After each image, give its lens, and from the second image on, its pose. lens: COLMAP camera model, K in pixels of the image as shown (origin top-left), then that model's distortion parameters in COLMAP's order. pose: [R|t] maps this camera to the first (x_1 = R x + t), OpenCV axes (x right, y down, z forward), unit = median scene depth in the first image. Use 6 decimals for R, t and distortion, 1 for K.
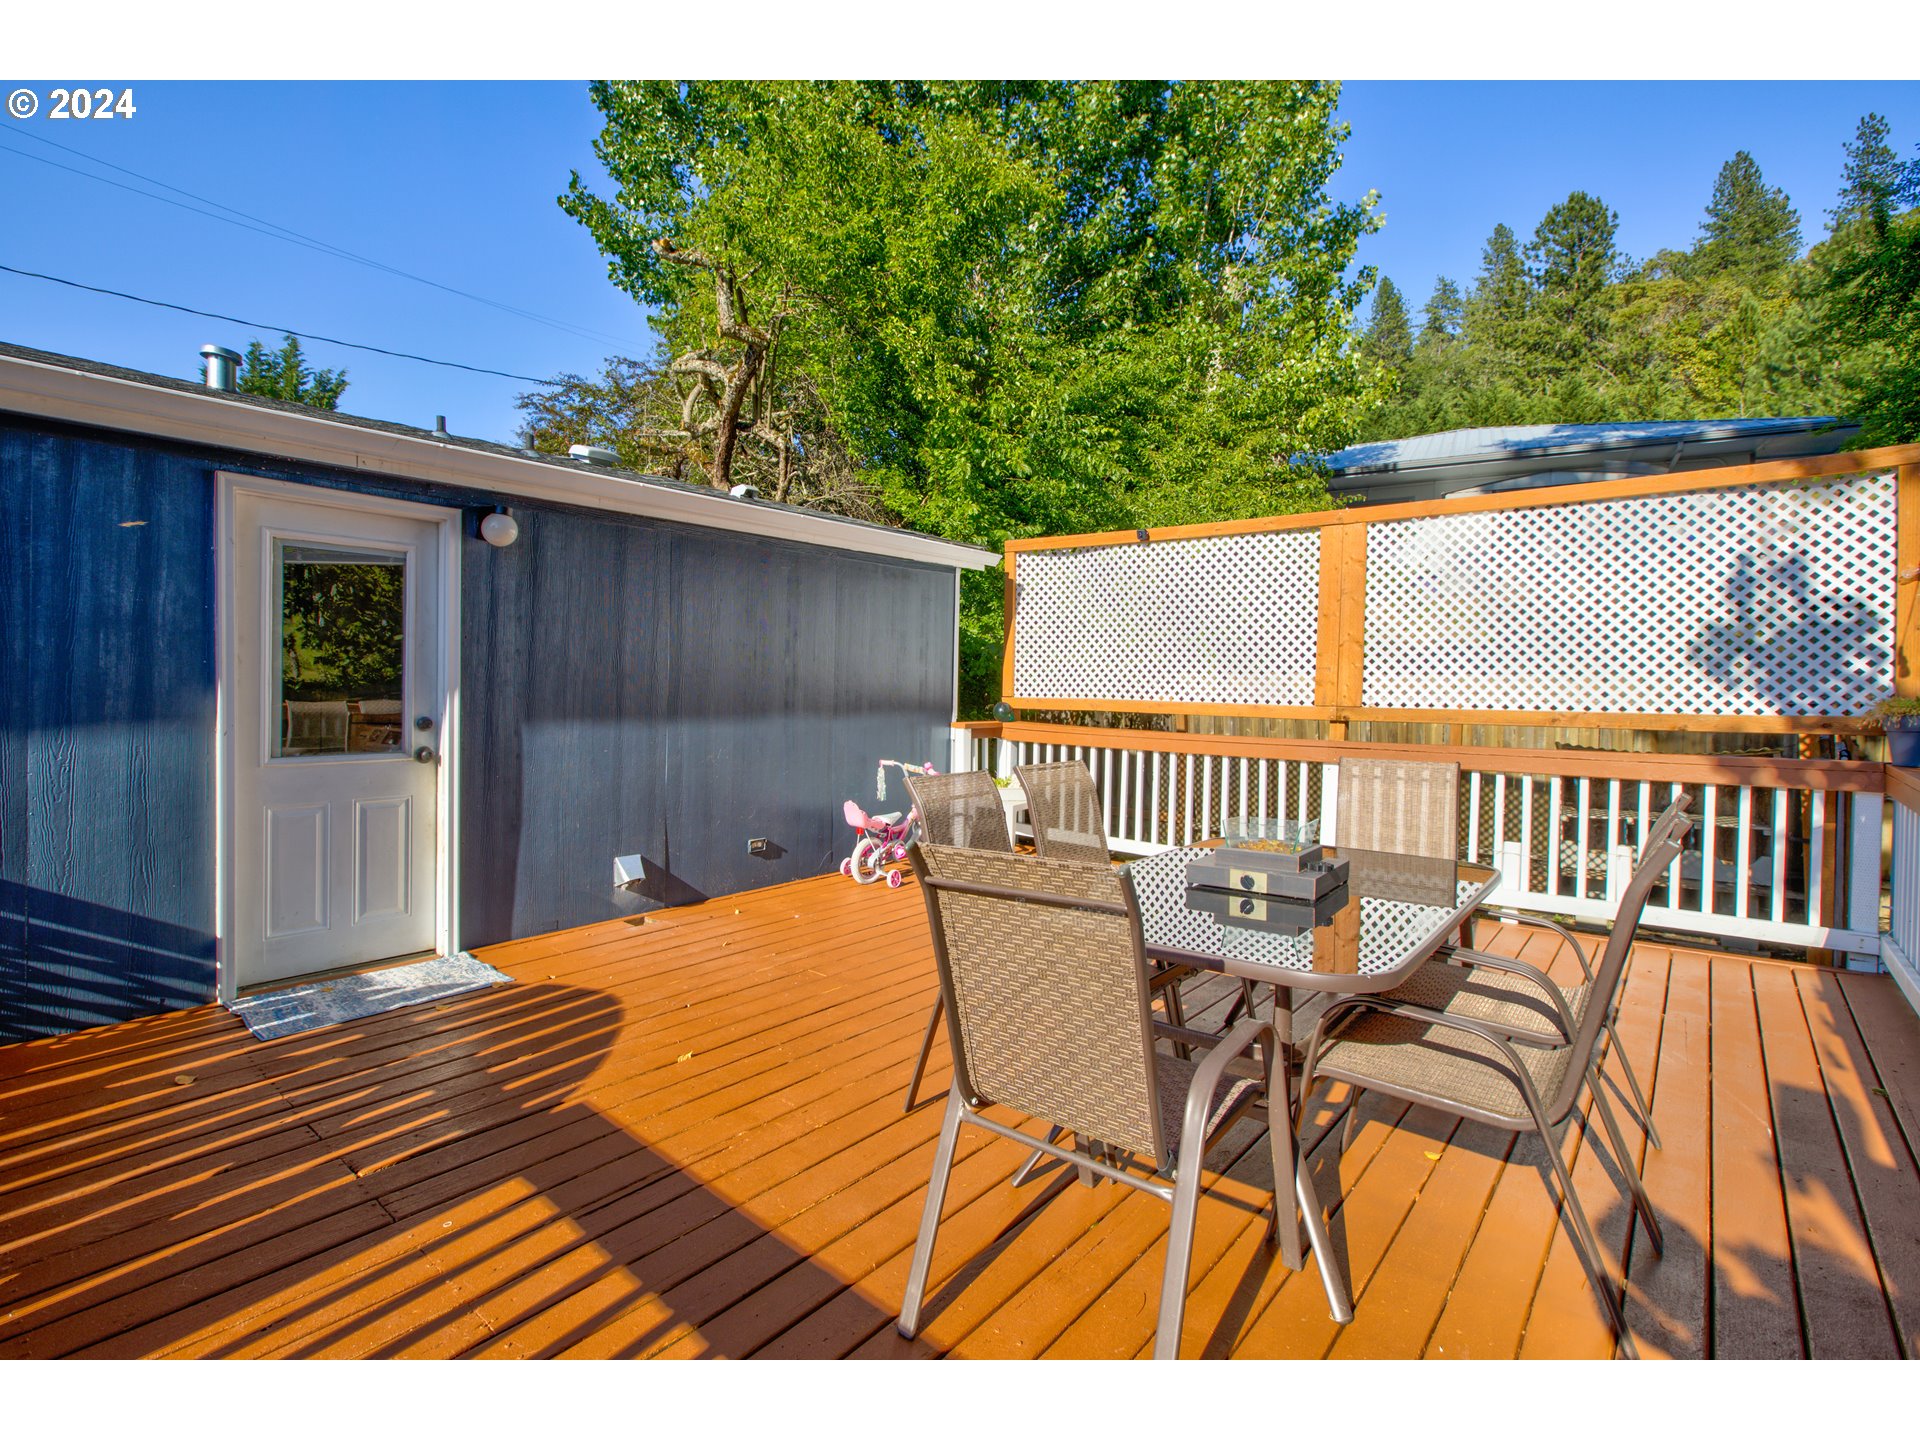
lens RADIAL K [[912.6, 0, 999.4], [0, 912.6, 725.4], [0, 0, 1]] dist [-0.002476, -0.000141]
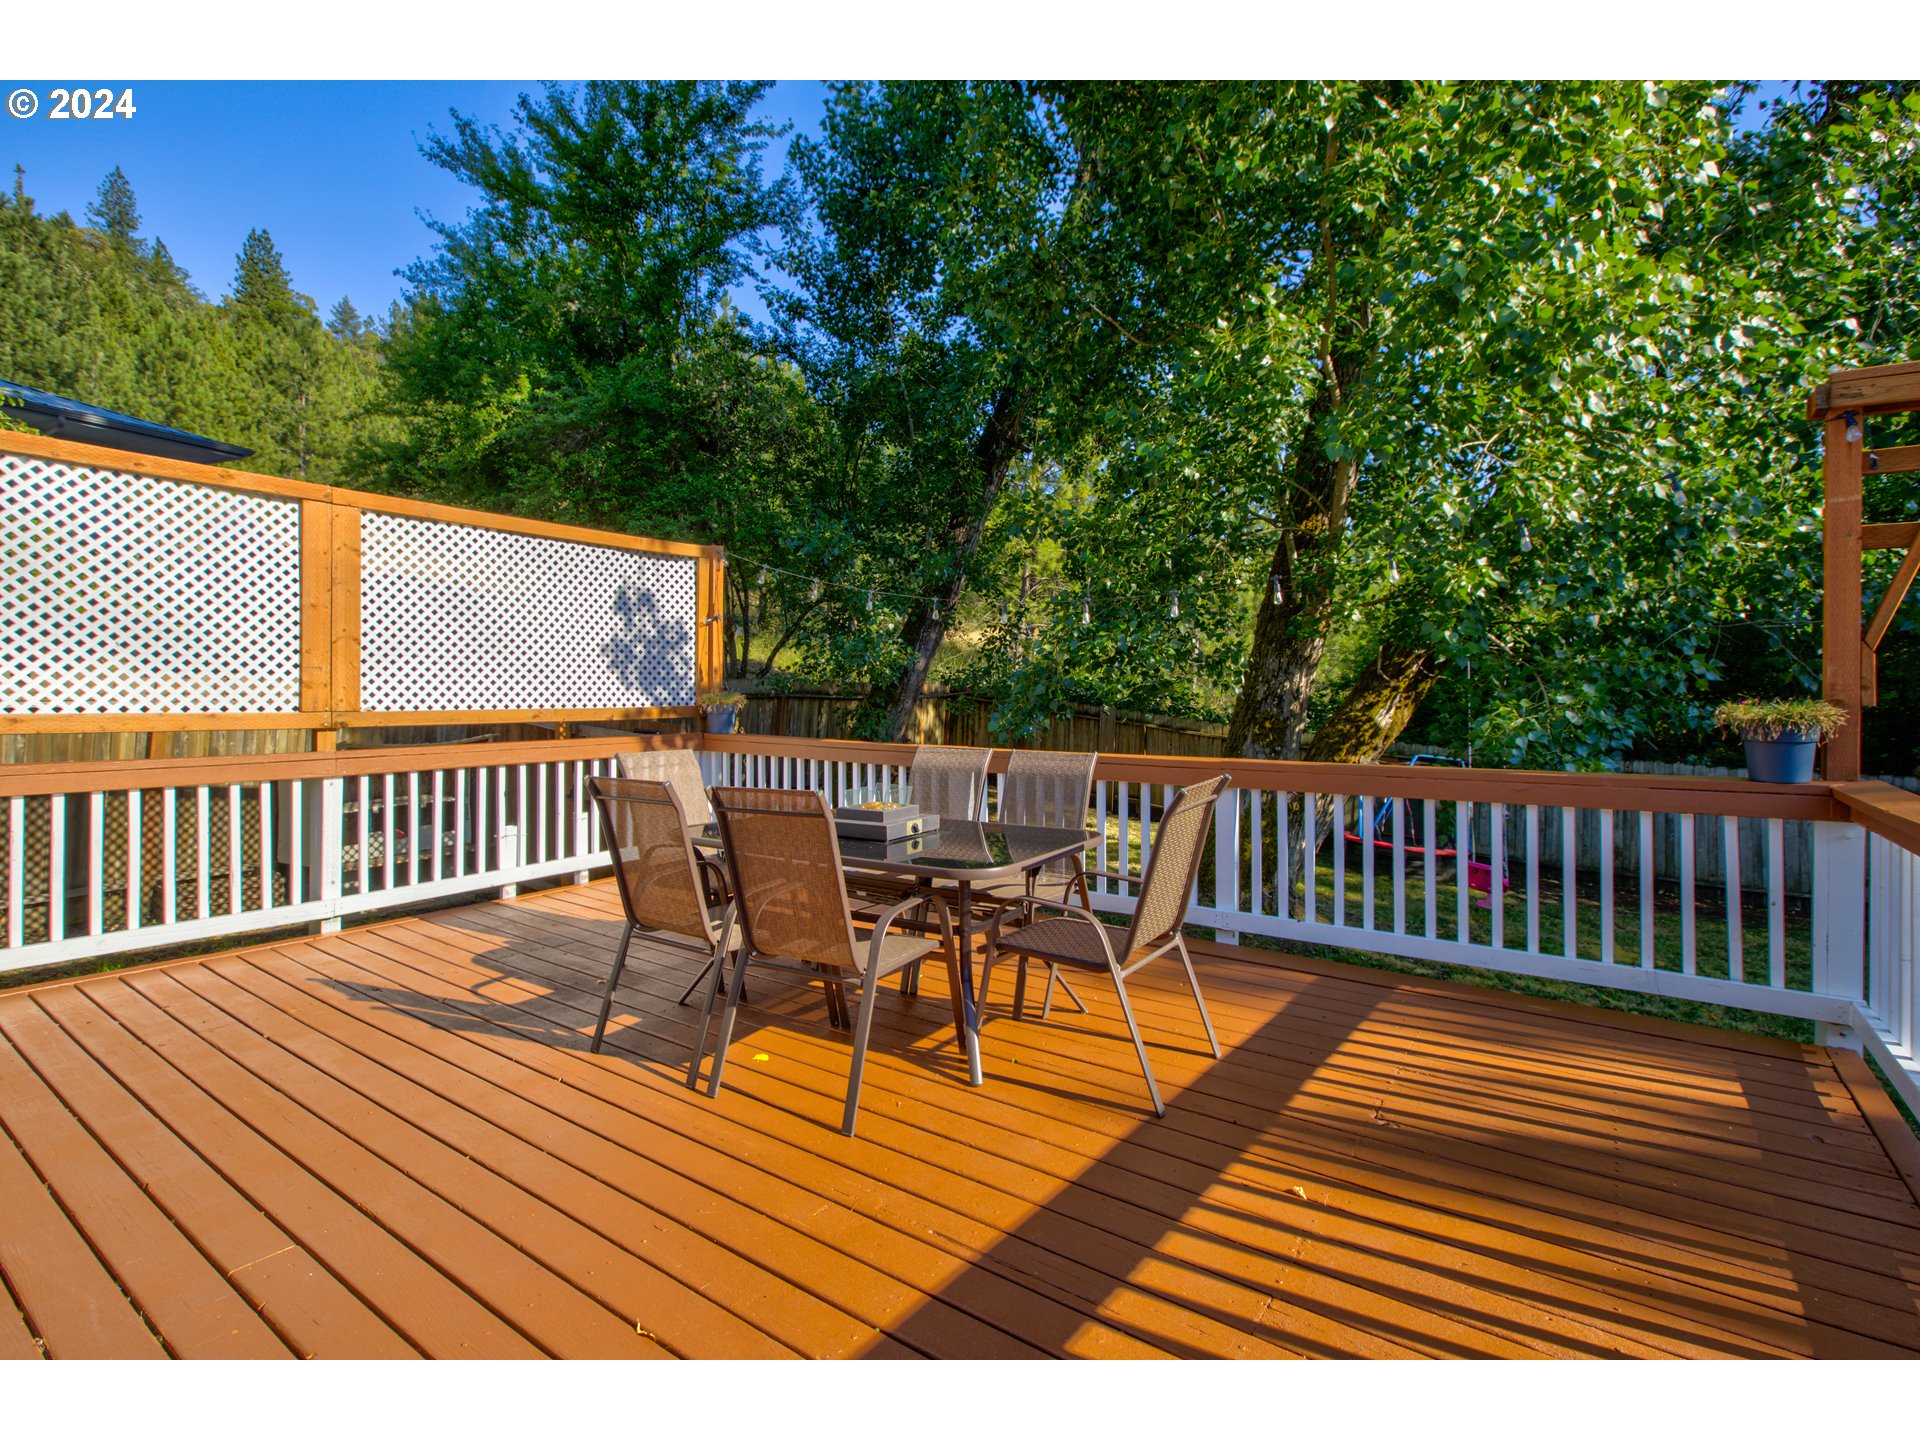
lens RADIAL K [[879.2, 0, 960.0], [0, 879.2, 720.0], [0, 0, 1]] dist [-0.001027, 0.000024]
pose [[-0.060249, -0.042152, 0.997293, -0.493117], [0.040586, 0.998178, 0.044642, -0.025795], [-0.997358, 0.043166, -0.058429, 0.445020]]
